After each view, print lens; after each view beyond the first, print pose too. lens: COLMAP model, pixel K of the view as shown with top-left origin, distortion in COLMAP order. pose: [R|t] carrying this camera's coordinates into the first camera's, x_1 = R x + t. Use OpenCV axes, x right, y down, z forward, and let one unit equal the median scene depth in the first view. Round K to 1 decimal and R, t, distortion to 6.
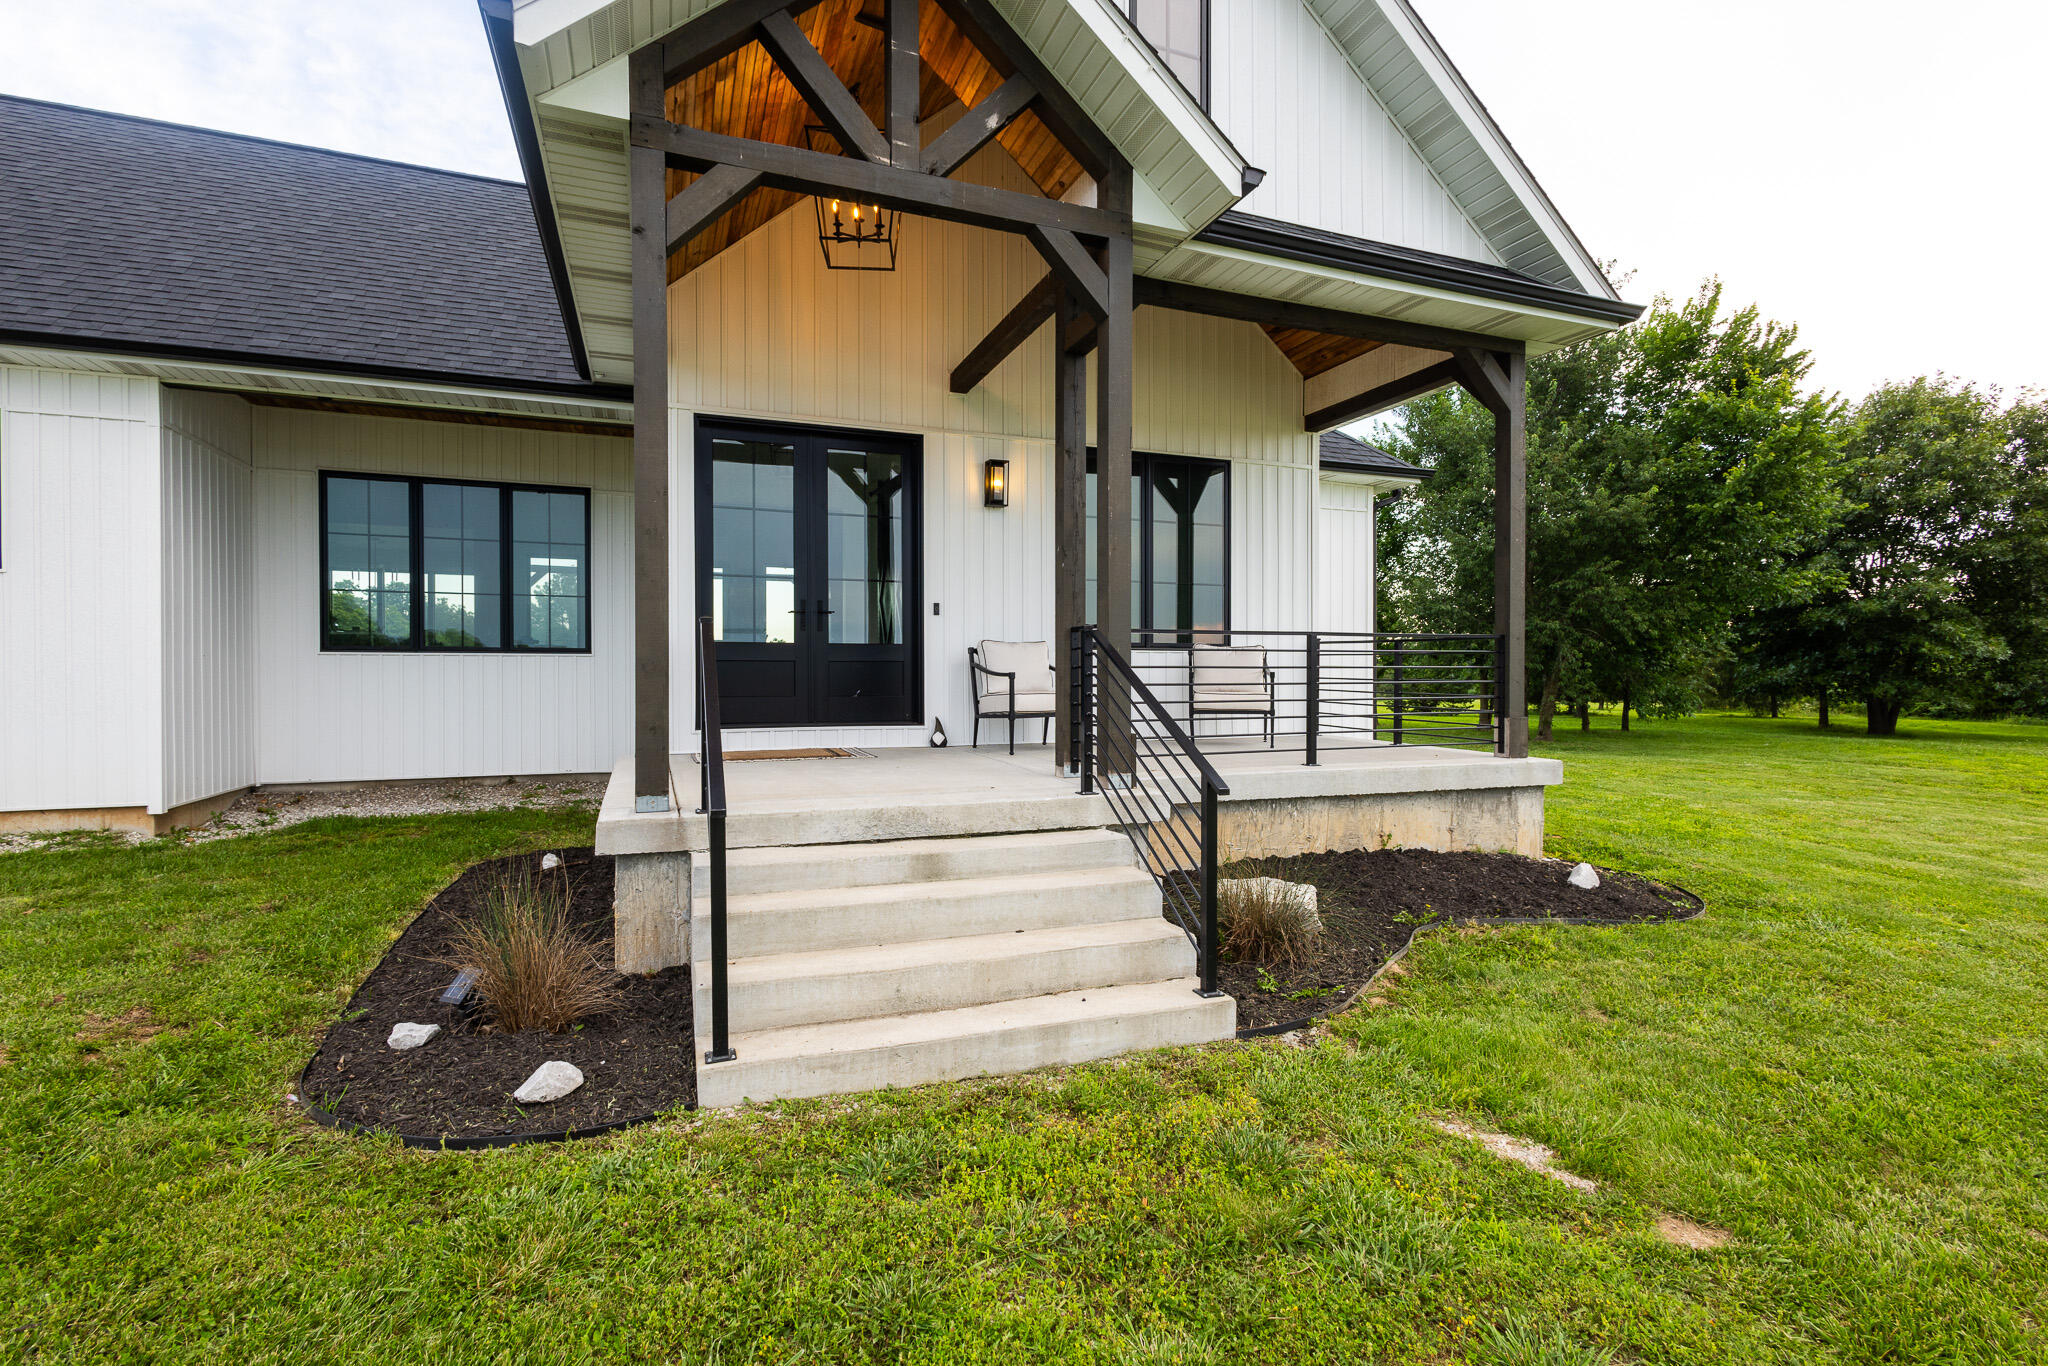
lens RADIAL K [[939.5, 0, 1018.5], [0, 939.5, 677.1], [0, 0, 1]] dist [0.012943, 0.000179]
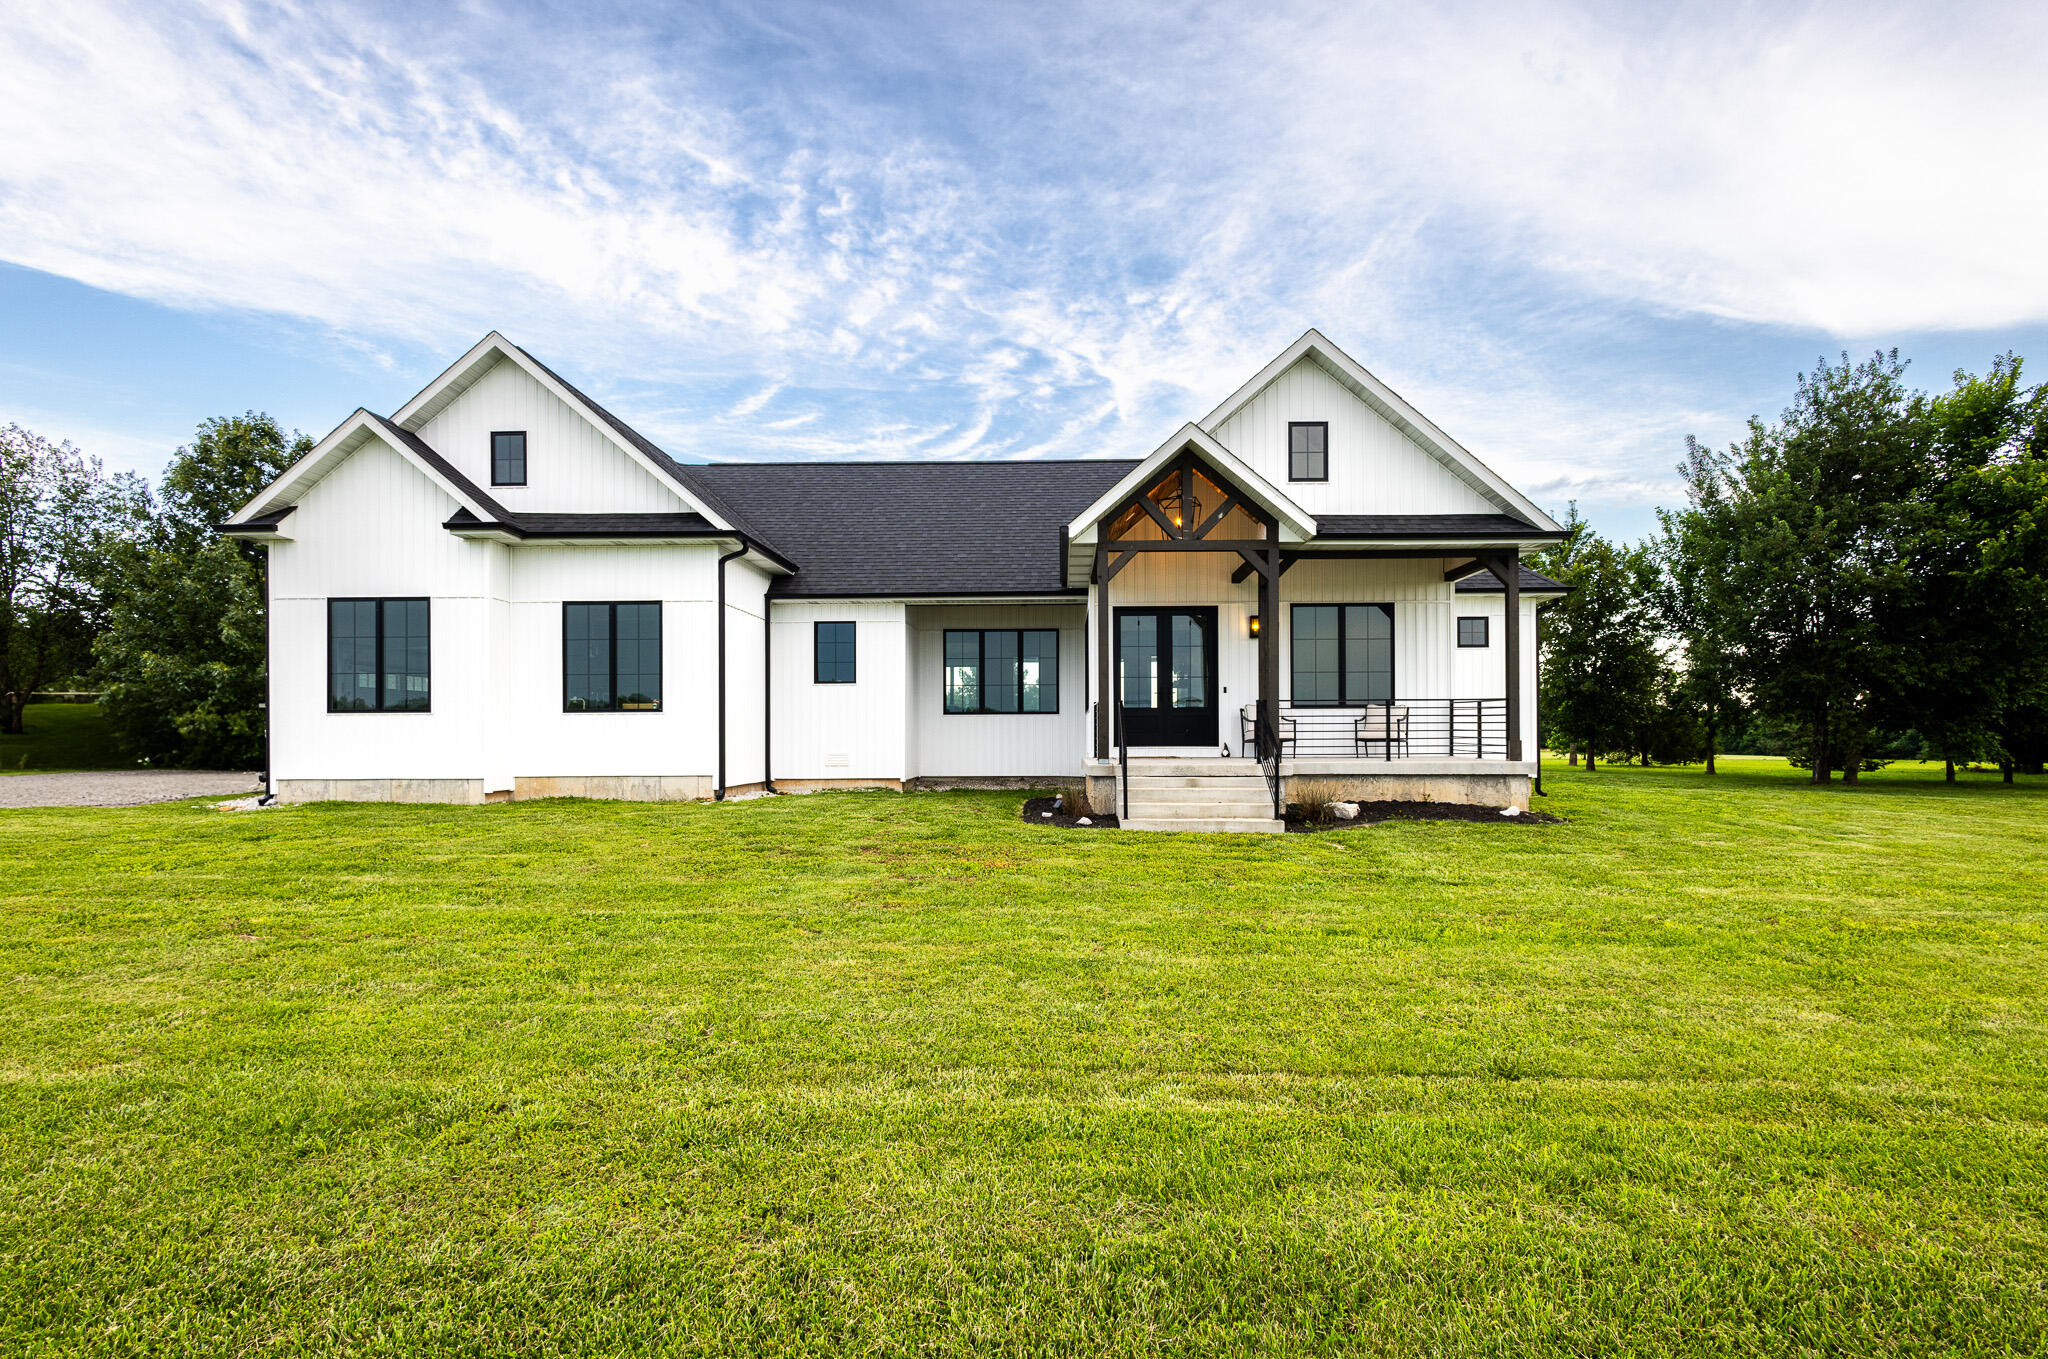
lens RADIAL K [[939.5, 0, 1027.1], [0, 939.5, 731.9], [0, 0, 1]] dist [0.012943, 0.000179]
pose [[0.918914, -0.004199, -0.394436, 0.326218], [0.002002, 0.999980, -0.005981, 0.030784], [0.394453, 0.004706, 0.918904, -1.060988]]
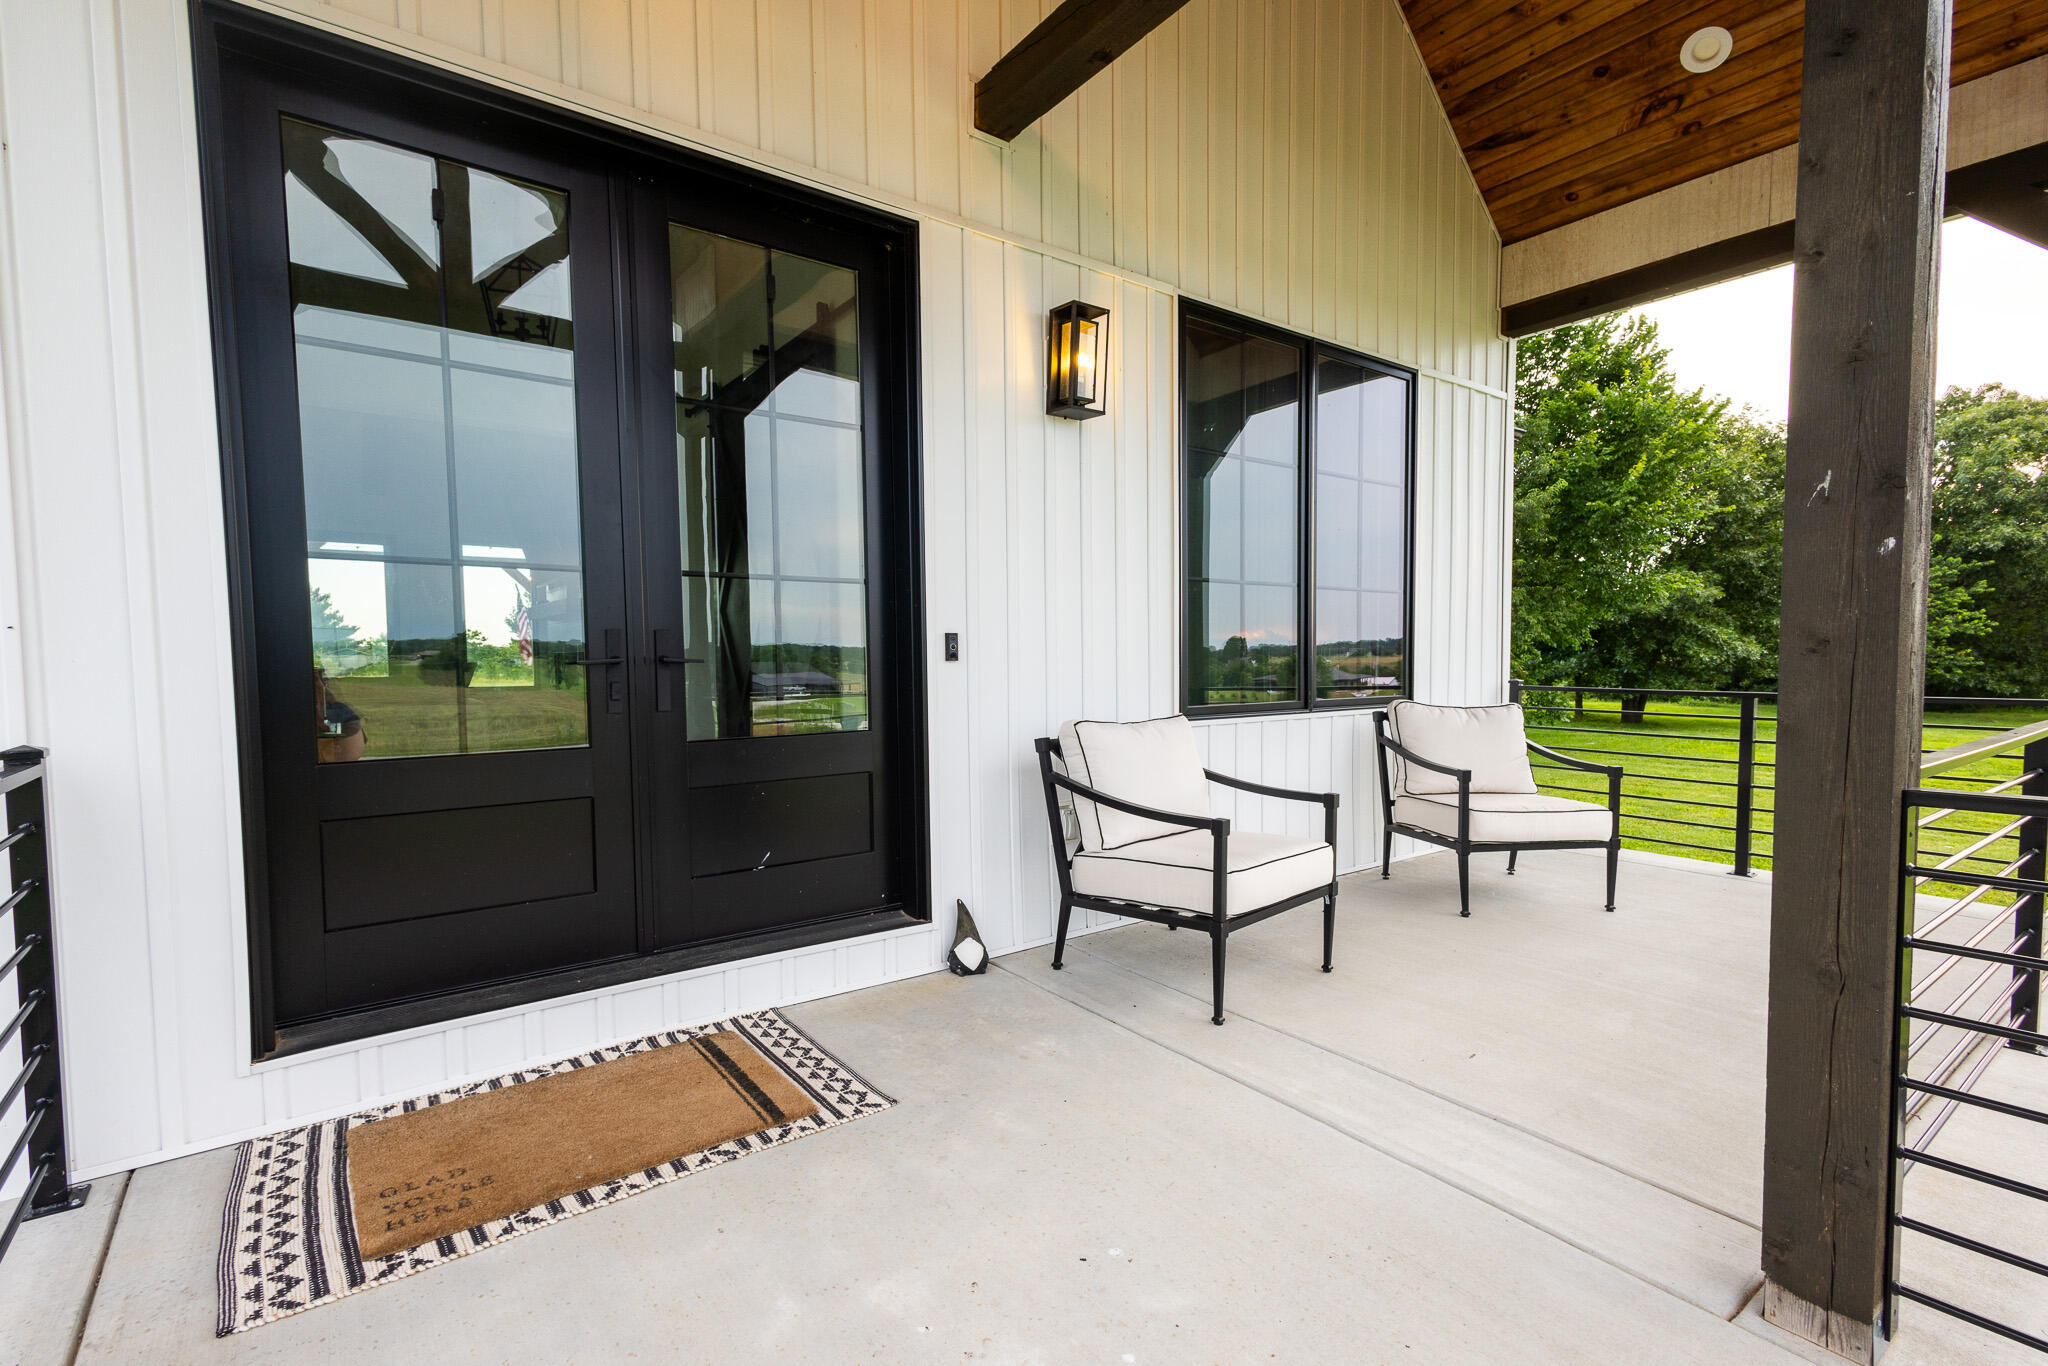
lens RADIAL K [[939.5, 0, 1062.4], [0, 939.5, 703.4], [0, 0, 1]] dist [0.012943, 0.000179]
pose [[0.955666, -0.024420, 0.293438, -0.166122], [0.012804, 0.999059, 0.041444, -0.064039], [-0.294174, -0.035849, 0.955079, 0.580181]]
